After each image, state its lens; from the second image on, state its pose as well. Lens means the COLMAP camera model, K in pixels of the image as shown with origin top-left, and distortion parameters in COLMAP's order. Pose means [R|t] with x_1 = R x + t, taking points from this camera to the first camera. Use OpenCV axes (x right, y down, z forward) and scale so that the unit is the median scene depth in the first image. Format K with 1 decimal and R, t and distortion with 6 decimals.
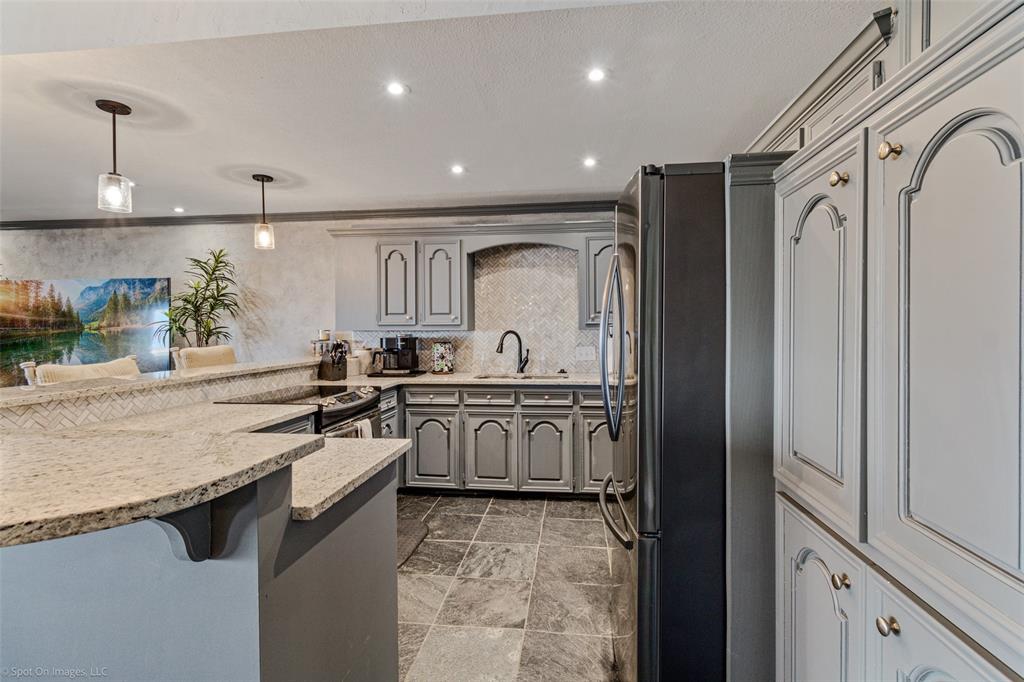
lens RADIAL K [[479.5, 0, 514.9], [0, 479.5, 334.5], [0, 0, 1]] dist [0.002817, 0.001057]
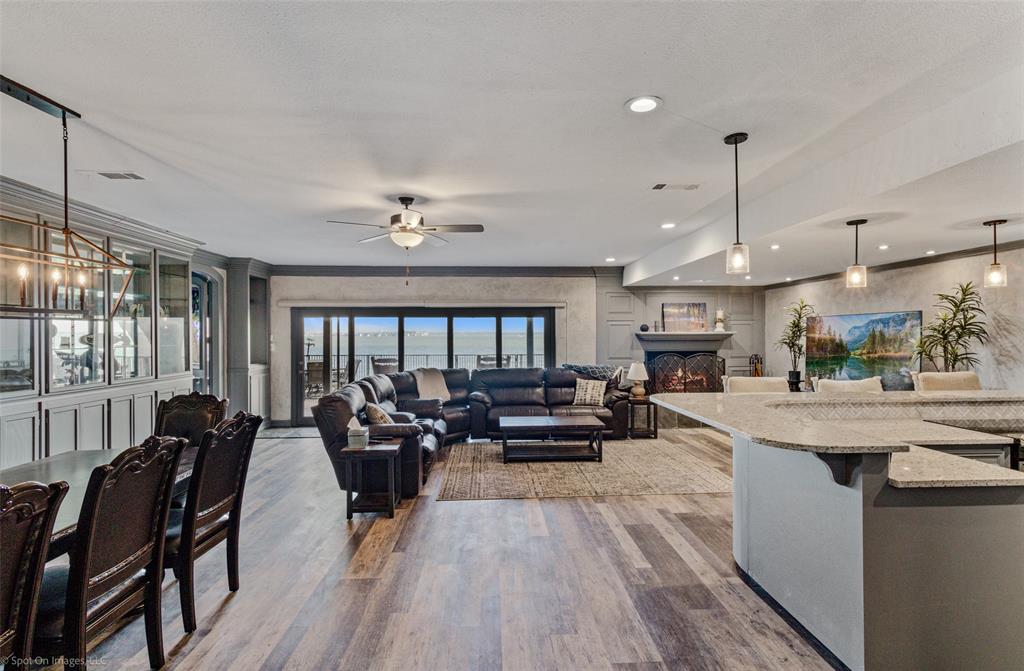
lens RADIAL K [[482.0, 0, 520.1], [0, 482.0, 339.1], [0, 0, 1]] dist [0.004402, -0.000718]
pose [[0.178237, 0.010813, -0.983928, 0.309307], [-0.008402, 0.999920, 0.009466, -0.053894], [0.983952, 0.006580, 0.178314, -0.212934]]
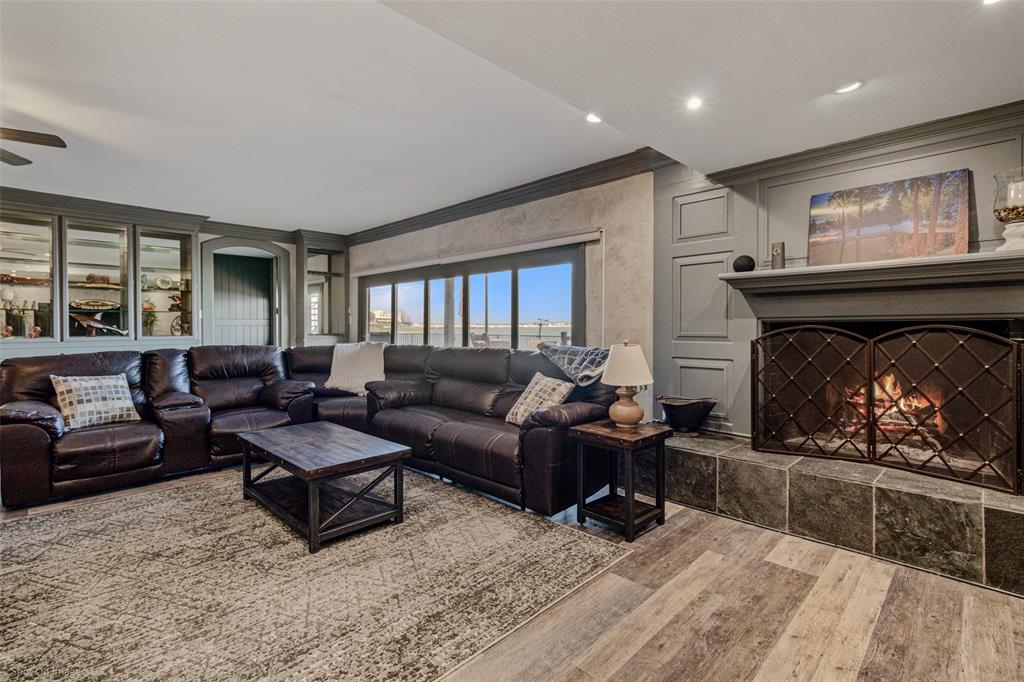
lens RADIAL K [[479.5, 0, 515.2], [0, 479.5, 323.1], [0, 0, 1]] dist [0.002817, 0.001057]
pose [[-0.609746, -0.001074, -0.792596, -0.720120], [-0.004211, 0.999989, 0.001884, 0.018242], [0.792586, 0.004487, -0.609744, 0.883001]]
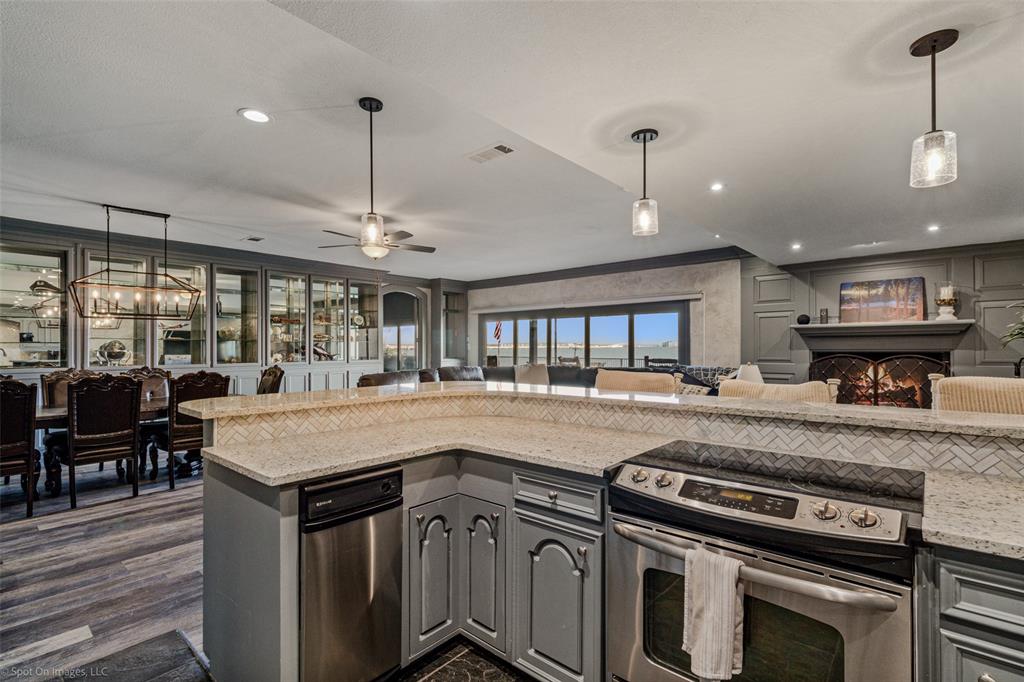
lens RADIAL K [[479.5, 0, 522.1], [0, 479.5, 343.1], [0, 0, 1]] dist [0.002817, 0.001057]
pose [[-0.551916, -0.001148, -0.833899, 0.108481], [-0.003102, 0.999995, 0.000677, -0.010906], [0.833894, 0.002960, -0.551917, 0.781176]]
